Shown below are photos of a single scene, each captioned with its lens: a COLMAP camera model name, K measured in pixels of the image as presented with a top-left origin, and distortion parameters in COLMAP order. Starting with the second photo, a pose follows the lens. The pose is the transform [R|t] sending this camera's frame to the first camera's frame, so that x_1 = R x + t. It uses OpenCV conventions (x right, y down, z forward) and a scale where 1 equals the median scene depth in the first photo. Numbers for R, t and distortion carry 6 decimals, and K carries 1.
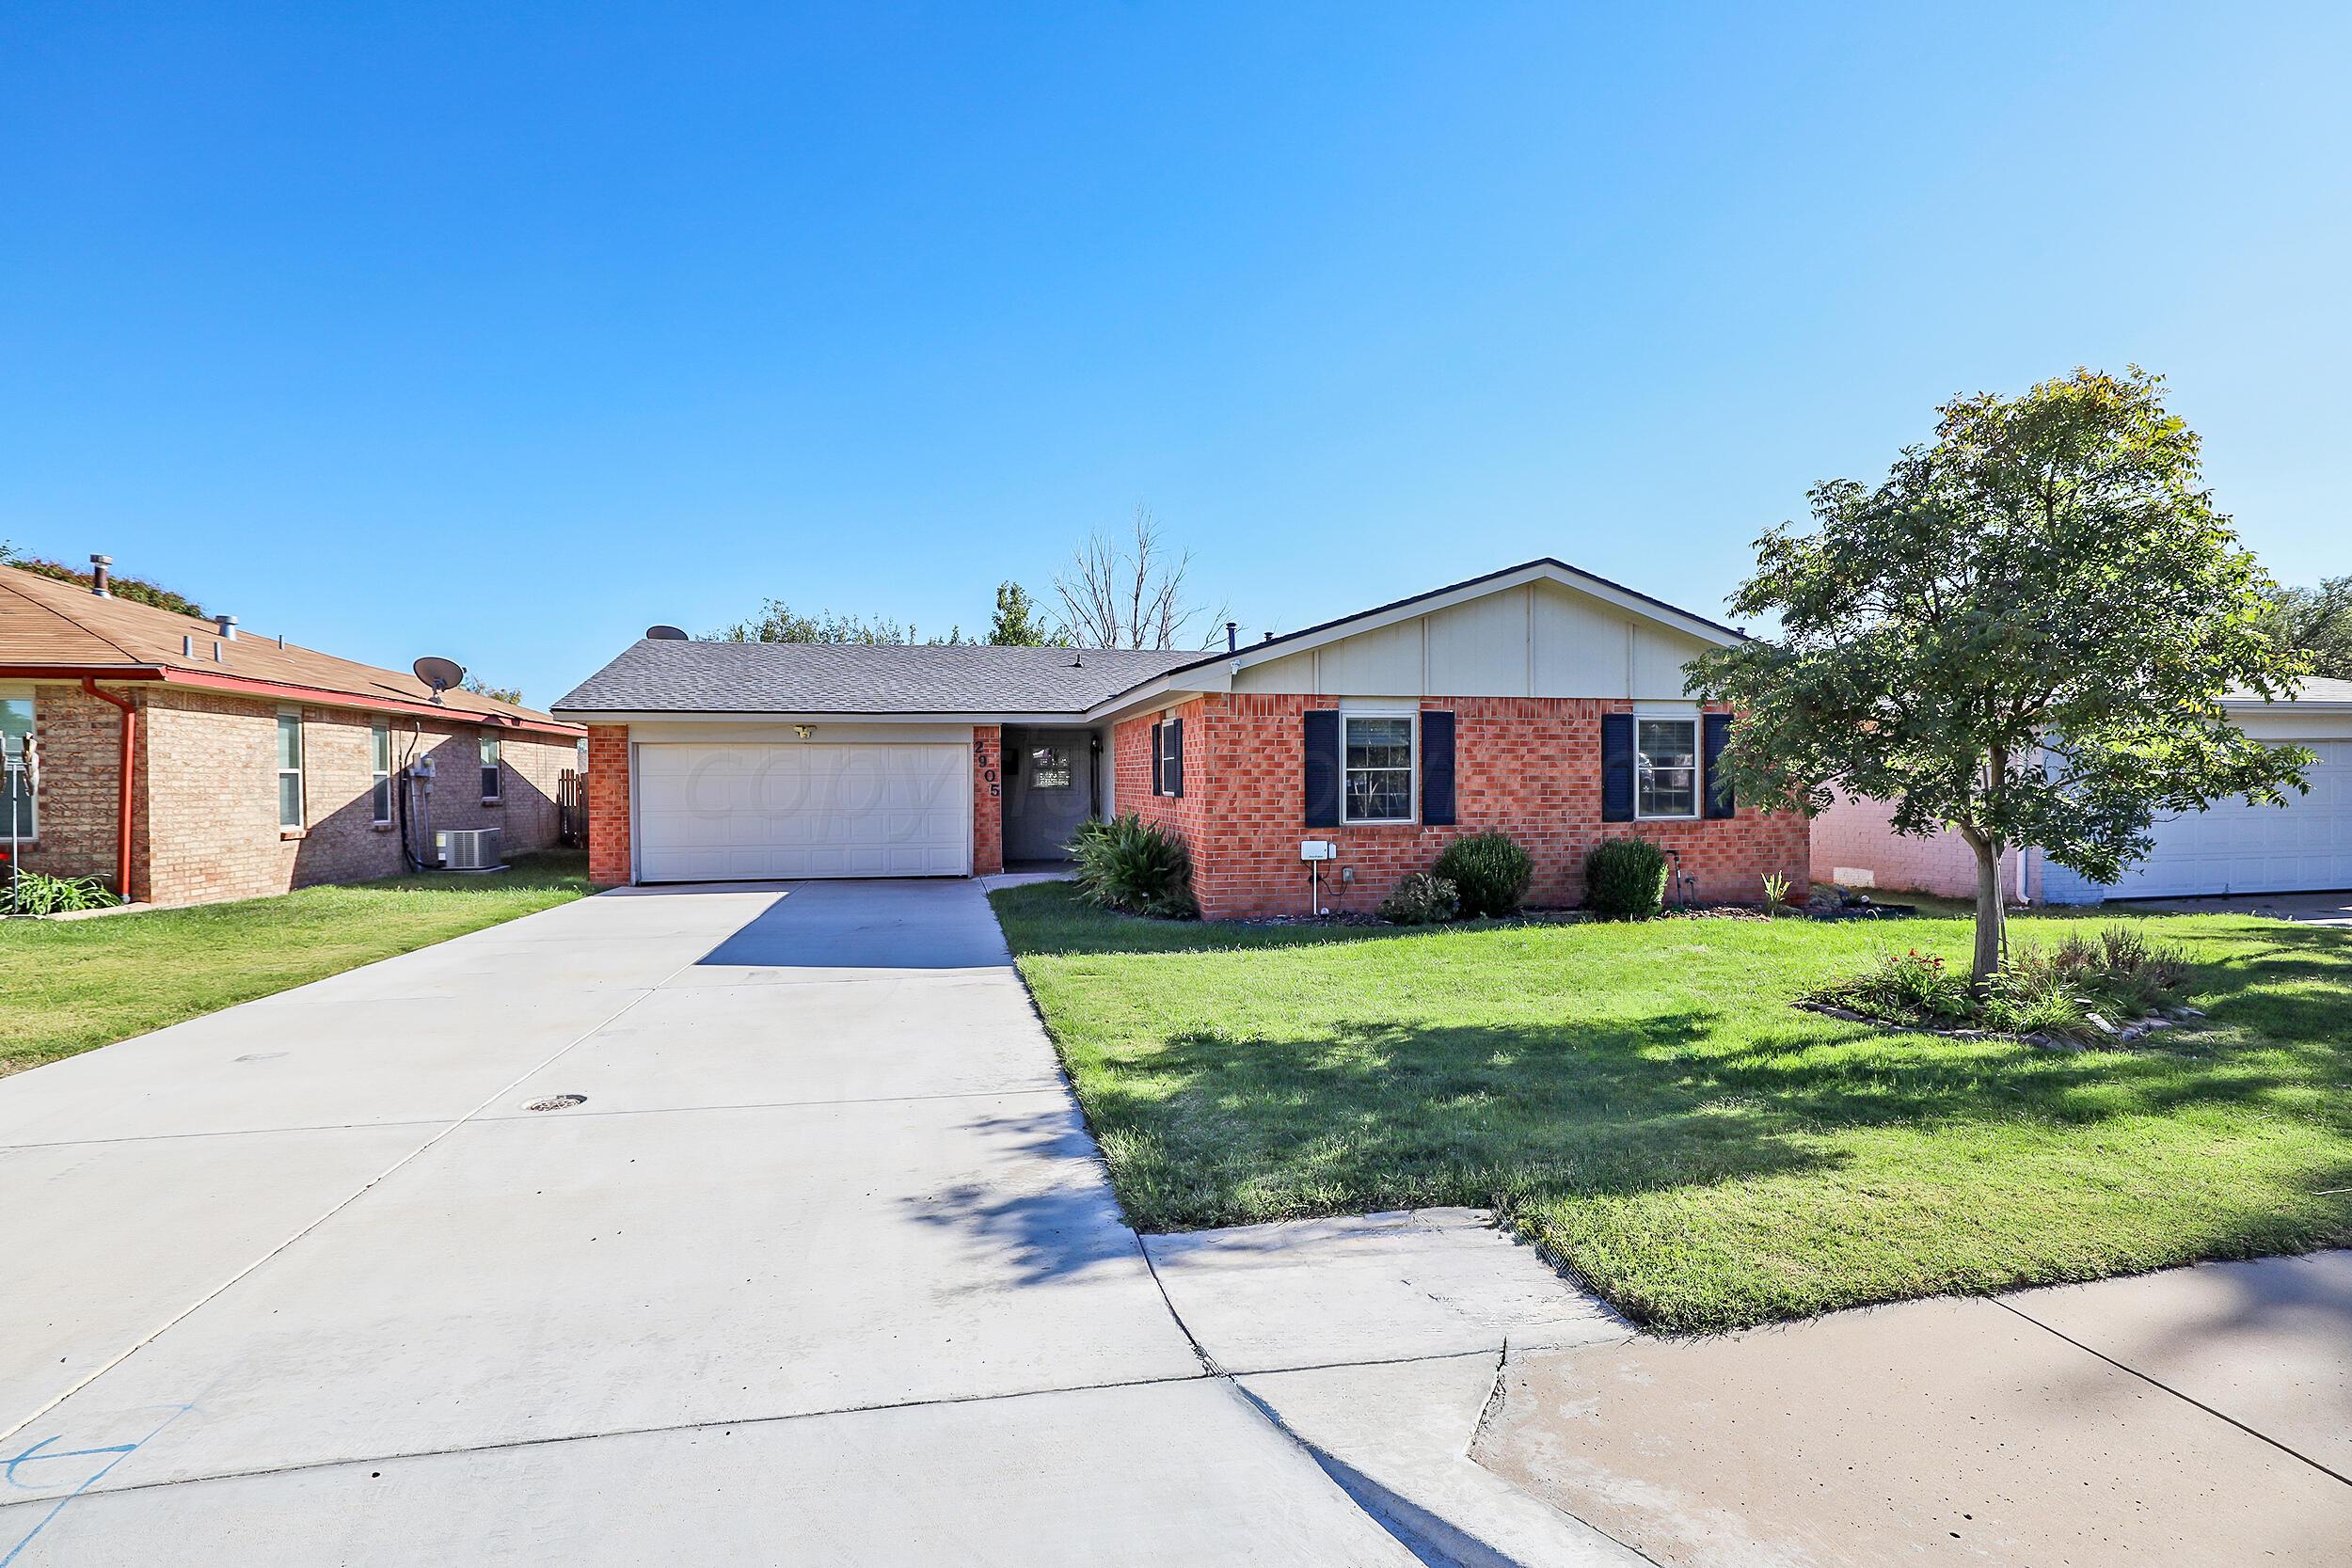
lens RADIAL K [[1161.7, 0, 1189.6], [0, 1161.7, 766.0], [0, 0, 1]] dist [-0.027238, -0.001174]
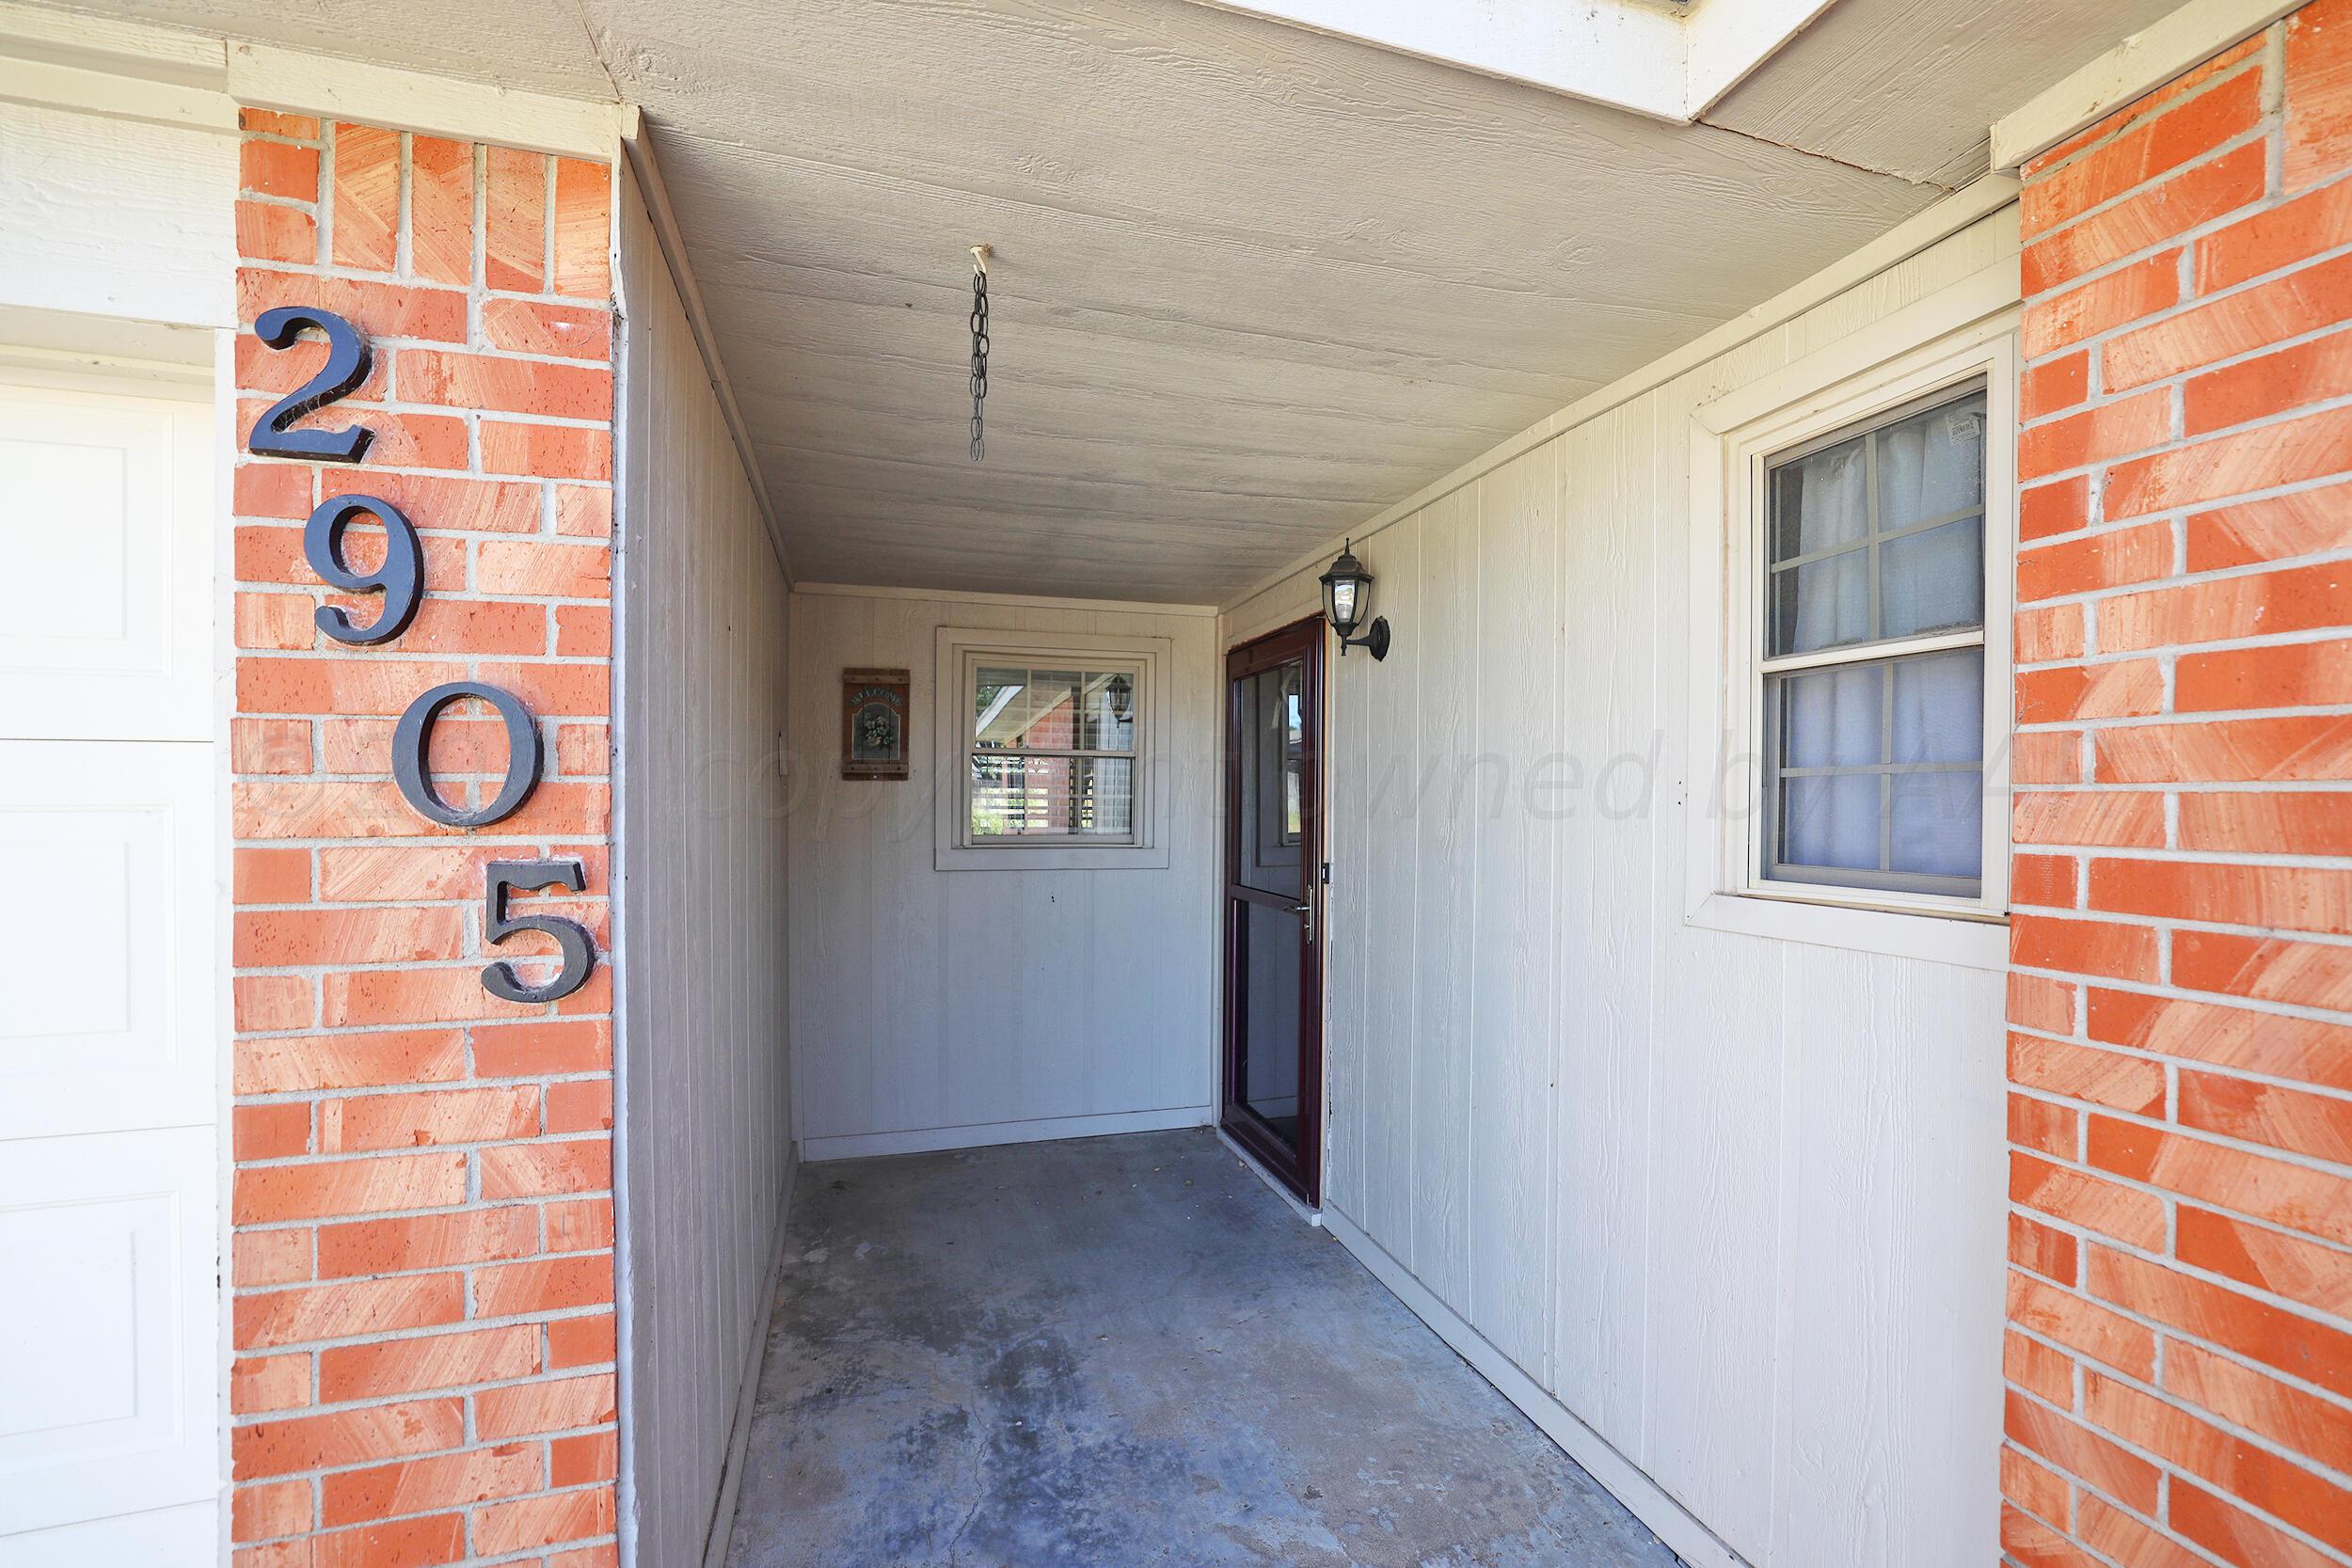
lens RADIAL K [[962.5, 0, 1169.9], [0, 962.5, 790.7], [0, 0, 1]] dist [-0.016062, -0.000208]
pose [[0.995244, 0.011563, 0.096722, -0.176603], [-0.012313, 0.999899, 0.007157, 0.013352], [-0.096629, -0.008314, 0.995286, 1.262159]]
